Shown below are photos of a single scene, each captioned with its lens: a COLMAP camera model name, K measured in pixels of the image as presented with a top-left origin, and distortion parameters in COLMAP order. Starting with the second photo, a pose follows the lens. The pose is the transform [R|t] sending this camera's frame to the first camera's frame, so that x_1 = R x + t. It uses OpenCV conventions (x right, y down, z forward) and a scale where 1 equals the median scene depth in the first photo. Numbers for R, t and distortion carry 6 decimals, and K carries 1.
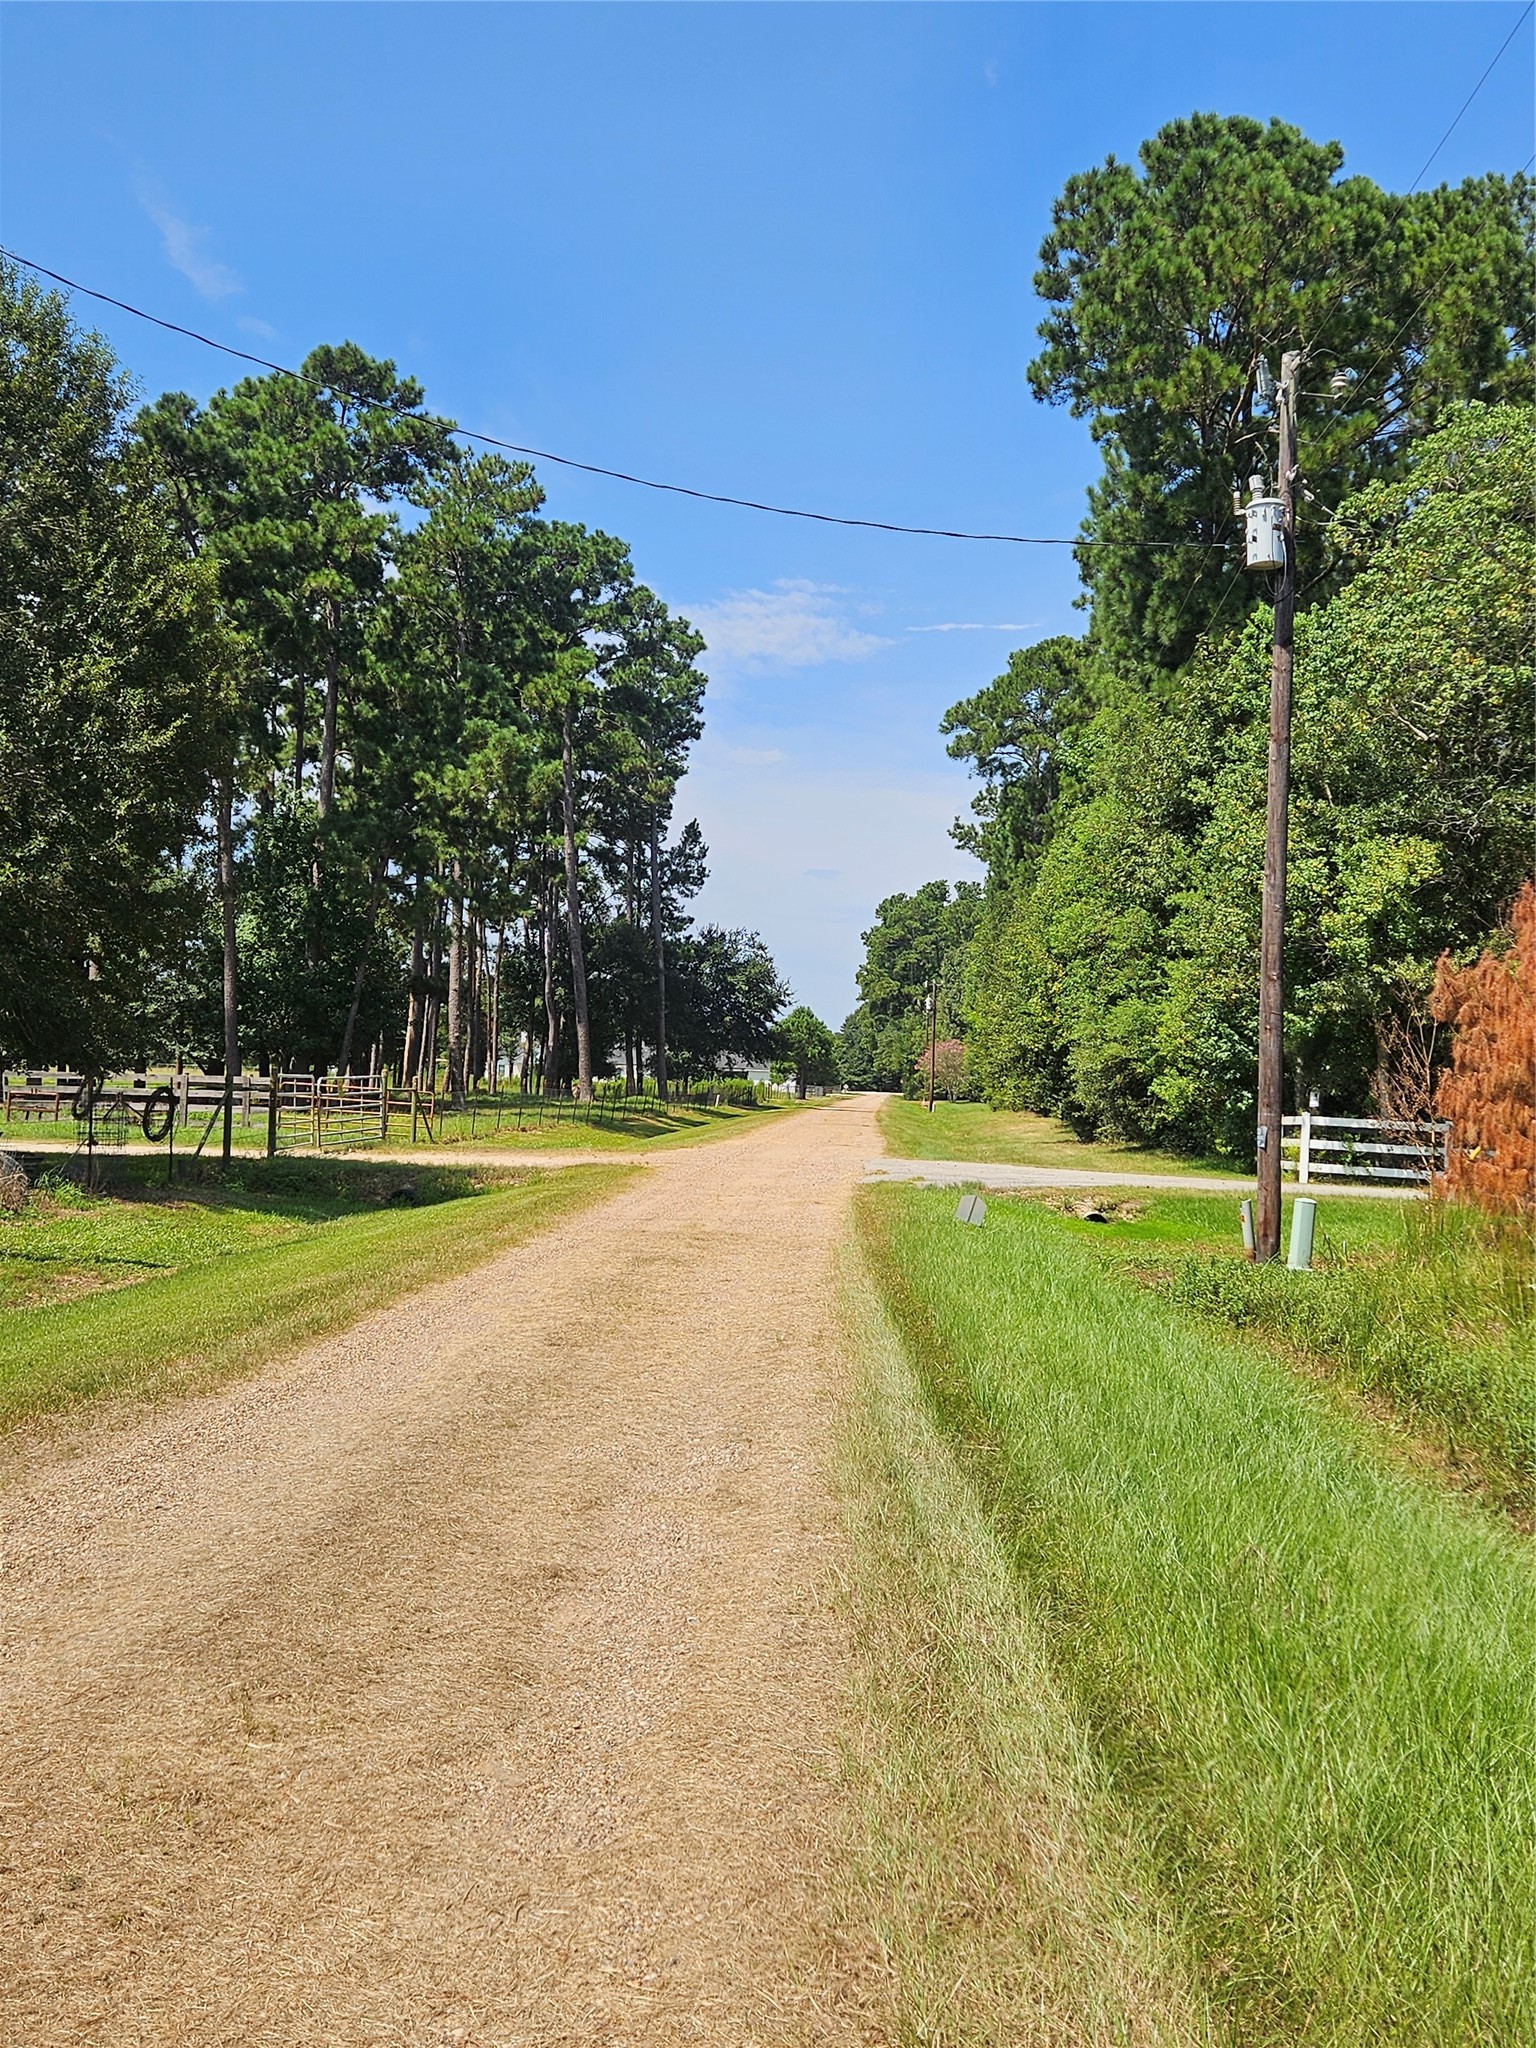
lens RADIAL K [[1324.5, 0, 759.9], [0, 1324.5, 1018.5], [0, 0, 1]] dist [0.075925, -0.081346]
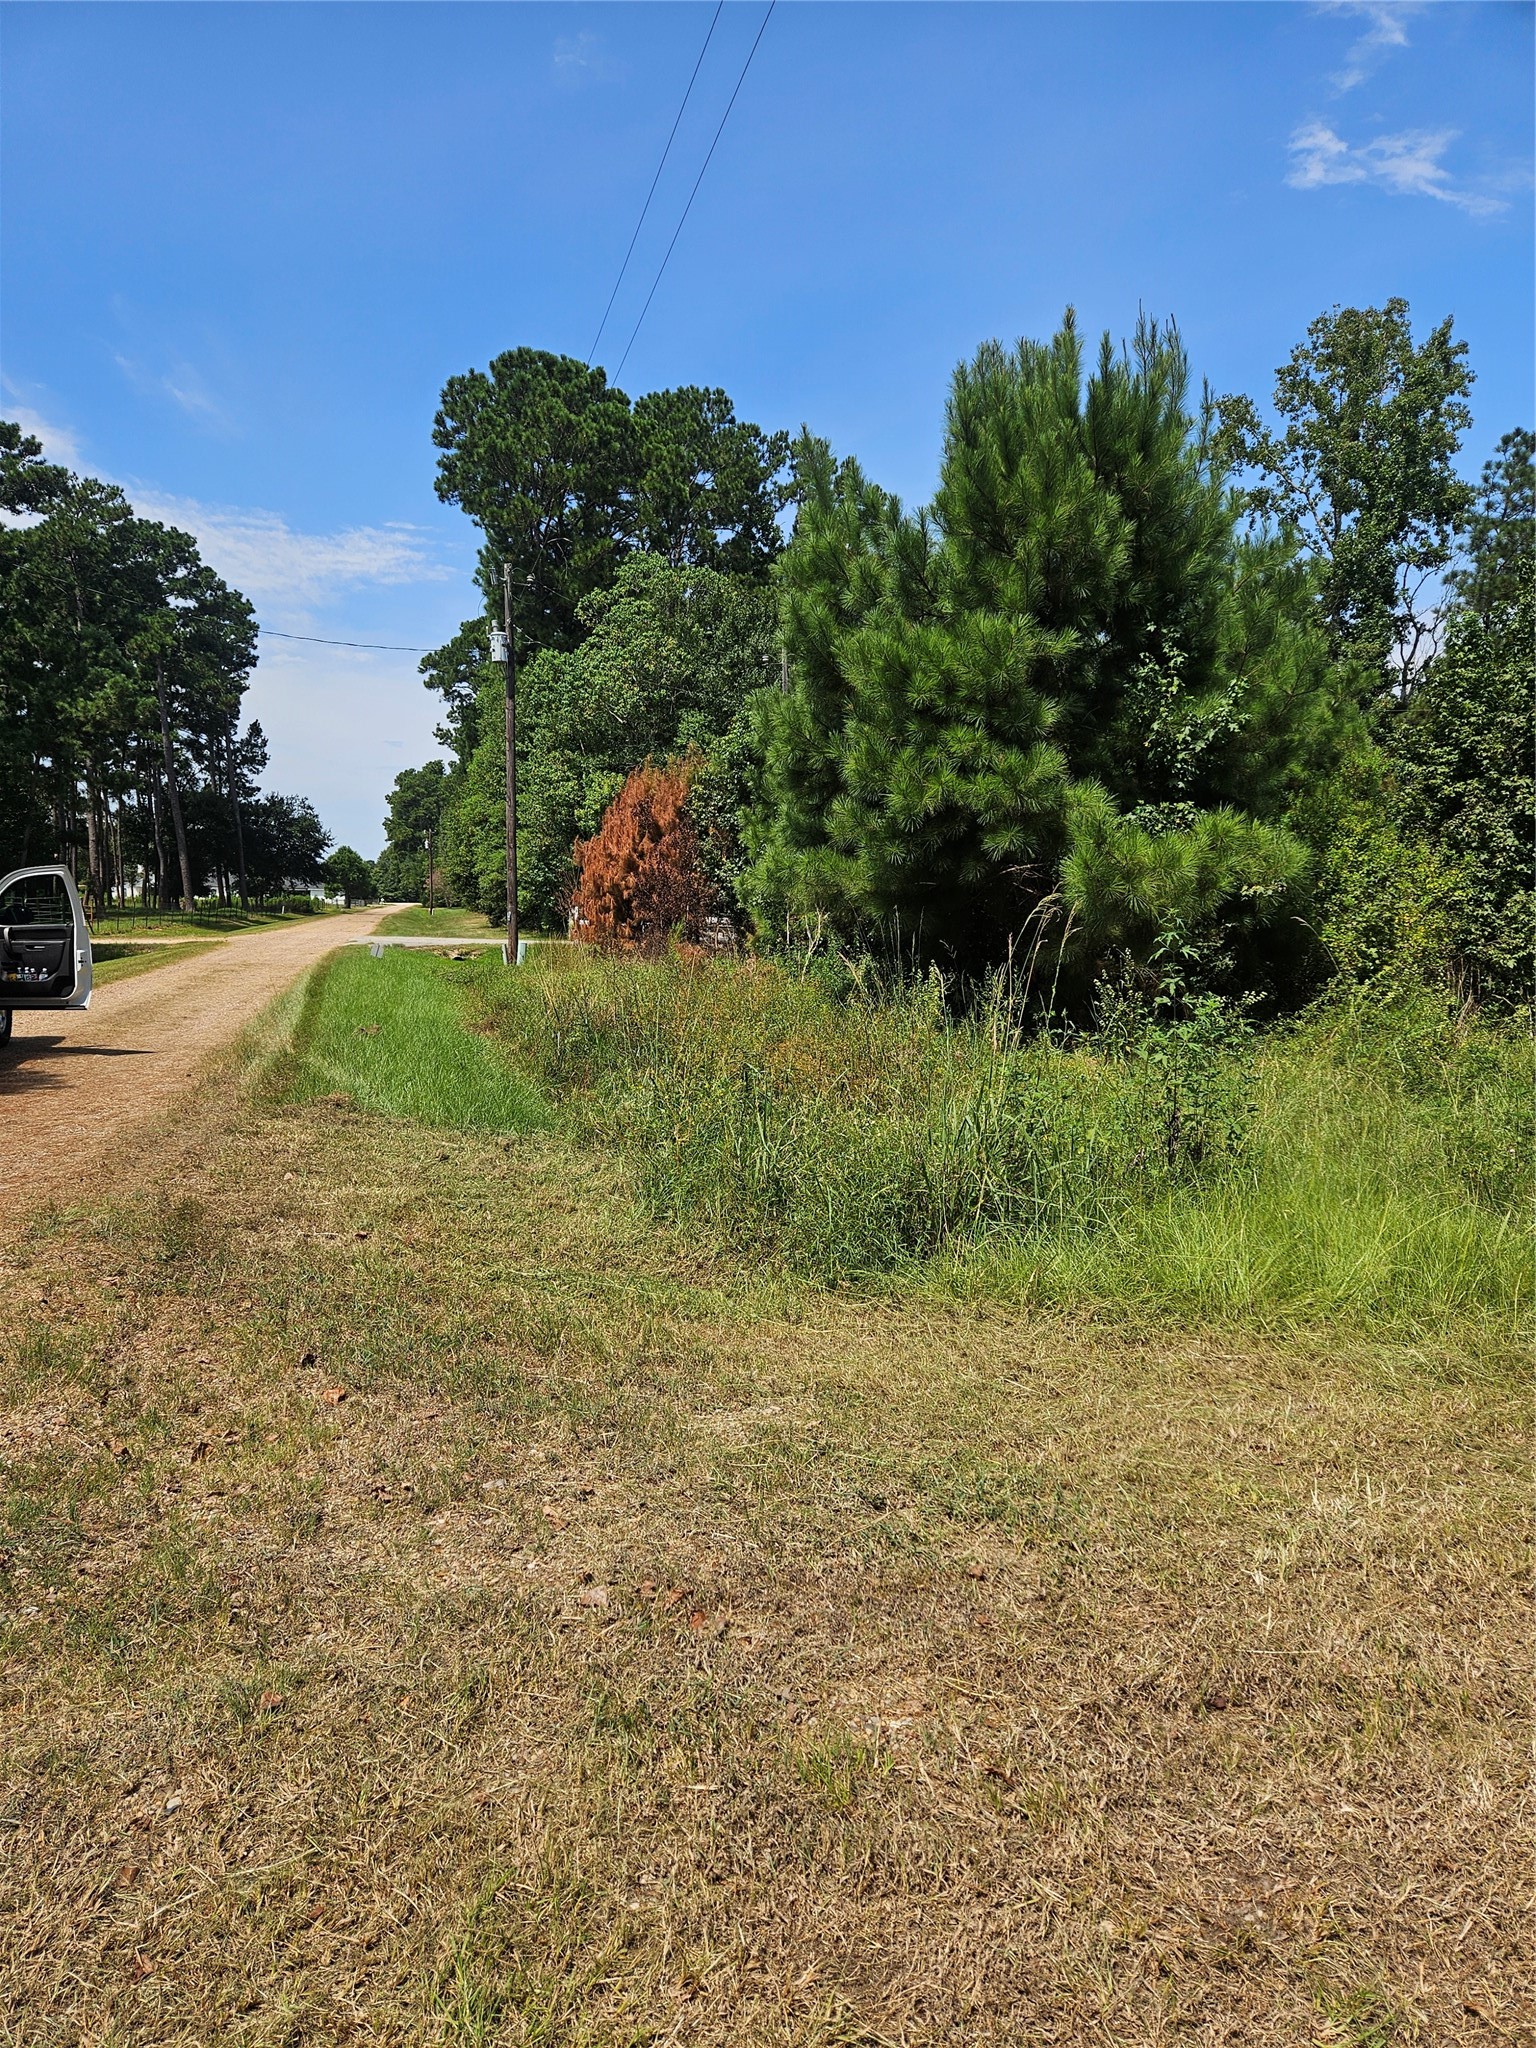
lens RADIAL K [[1324.5, 0, 759.9], [0, 1324.5, 1018.5], [0, 0, 1]] dist [0.075925, -0.081346]
pose [[0.964073, -0.043895, 0.261987, 0.092802], [0.006936, 0.990076, 0.140358, -0.028172], [-0.265548, -0.133498, 0.954810, -0.672054]]
